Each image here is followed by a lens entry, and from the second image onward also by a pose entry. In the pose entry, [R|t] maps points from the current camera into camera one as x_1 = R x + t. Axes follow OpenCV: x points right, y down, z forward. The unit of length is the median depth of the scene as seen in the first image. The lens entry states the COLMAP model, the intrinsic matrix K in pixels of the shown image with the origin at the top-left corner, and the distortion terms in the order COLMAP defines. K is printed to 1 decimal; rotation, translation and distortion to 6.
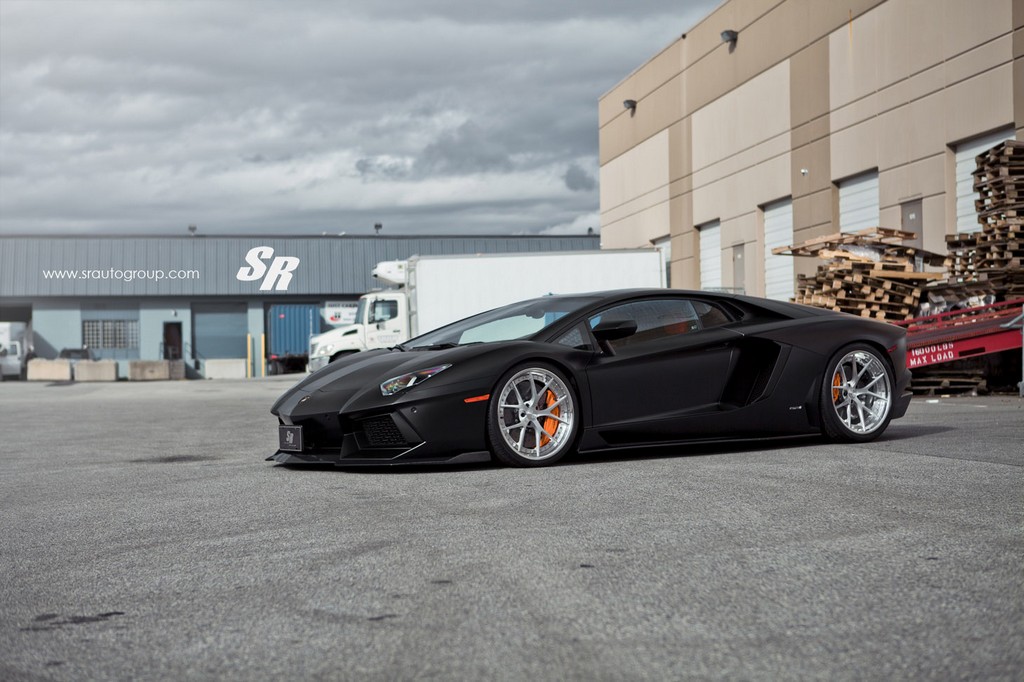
lens RADIAL K [[1601.4, 0, 507.9], [0, 1601.4, 337.1], [0, 0, 1]] dist [0.047751, 0.000000]
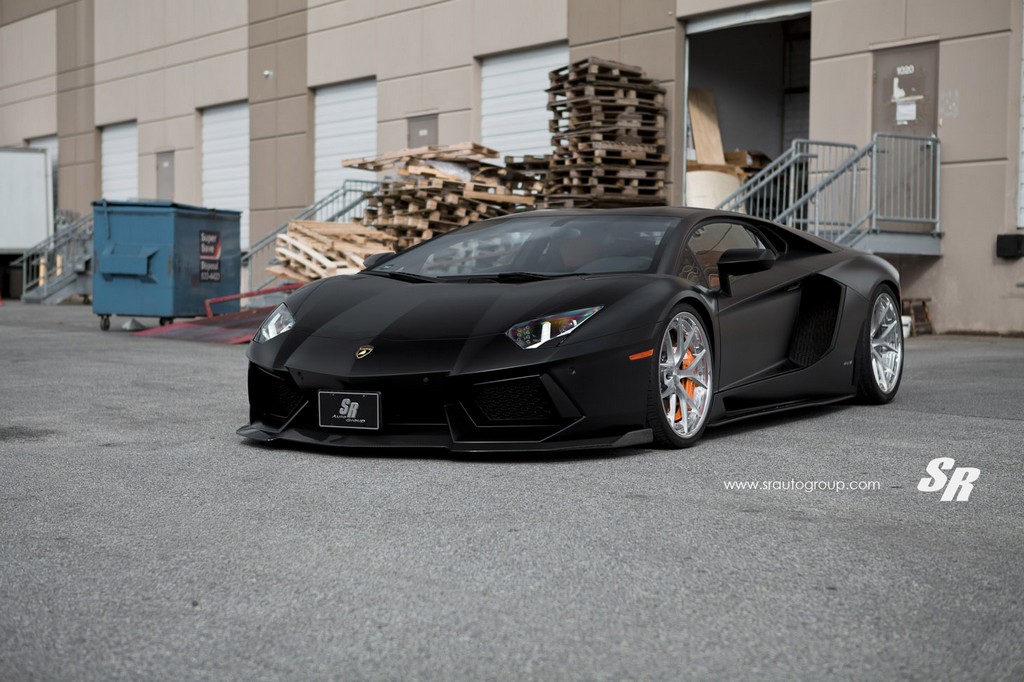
lens RADIAL K [[1680.6, 0, 519.6], [0, 1680.6, 343.1], [0, 0, 1]] dist [0.088407, 0.000000]
pose [[0.900123, 0.008985, 0.435543, -0.176019], [-0.031422, 0.998522, 0.044340, 0.000847], [-0.434501, -0.053597, 0.899075, 0.157445]]
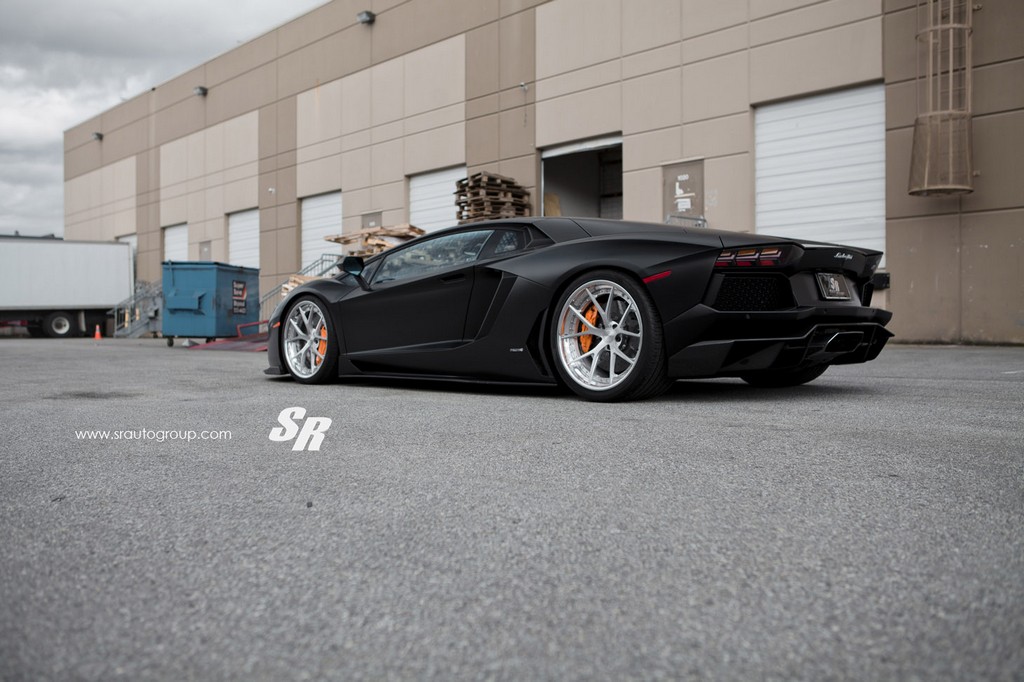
lens RADIAL K [[1009.7, 0, 508.9], [0, 1009.7, 344.2], [0, 0, 1]] dist [-0.036138, 0.000000]
pose [[0.857739, 0.006988, 0.514038, -0.165218], [-0.020543, 0.999575, 0.020690, 0.018001], [-0.513675, -0.028306, 0.857518, 0.231067]]
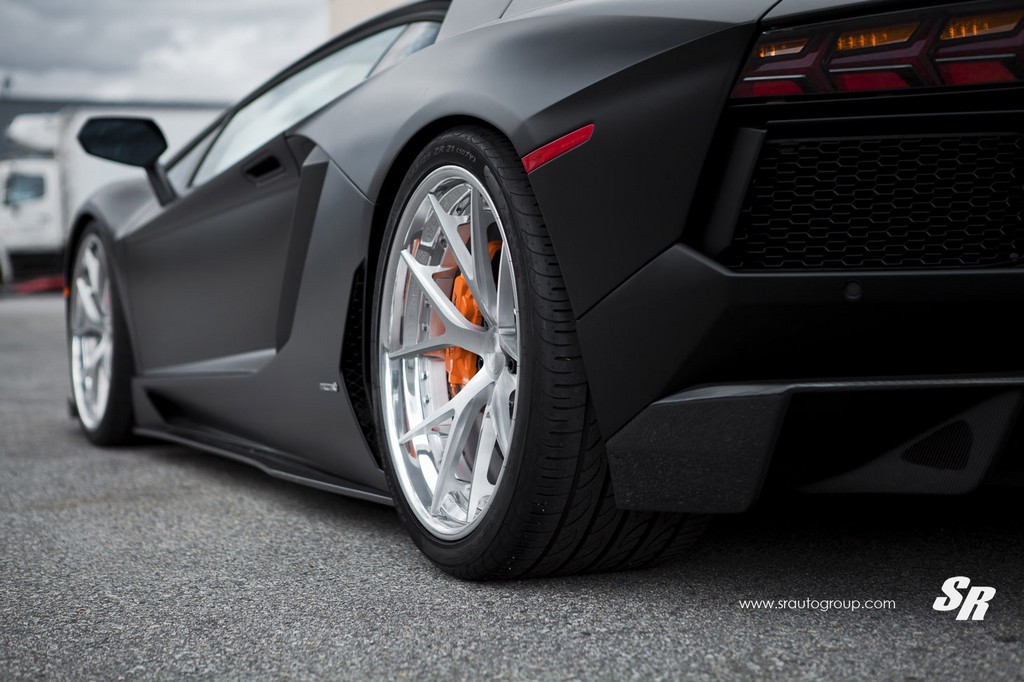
lens RADIAL K [[1905.9, 0, 508.8], [0, 1905.9, 339.5], [0, 0, 1]] dist [0.164889, 0.000000]
pose [[0.985578, -0.004185, 0.169170, -0.036452], [-0.004129, 0.998802, 0.048762, 0.012693], [-0.169172, -0.048757, 0.984380, 0.295557]]
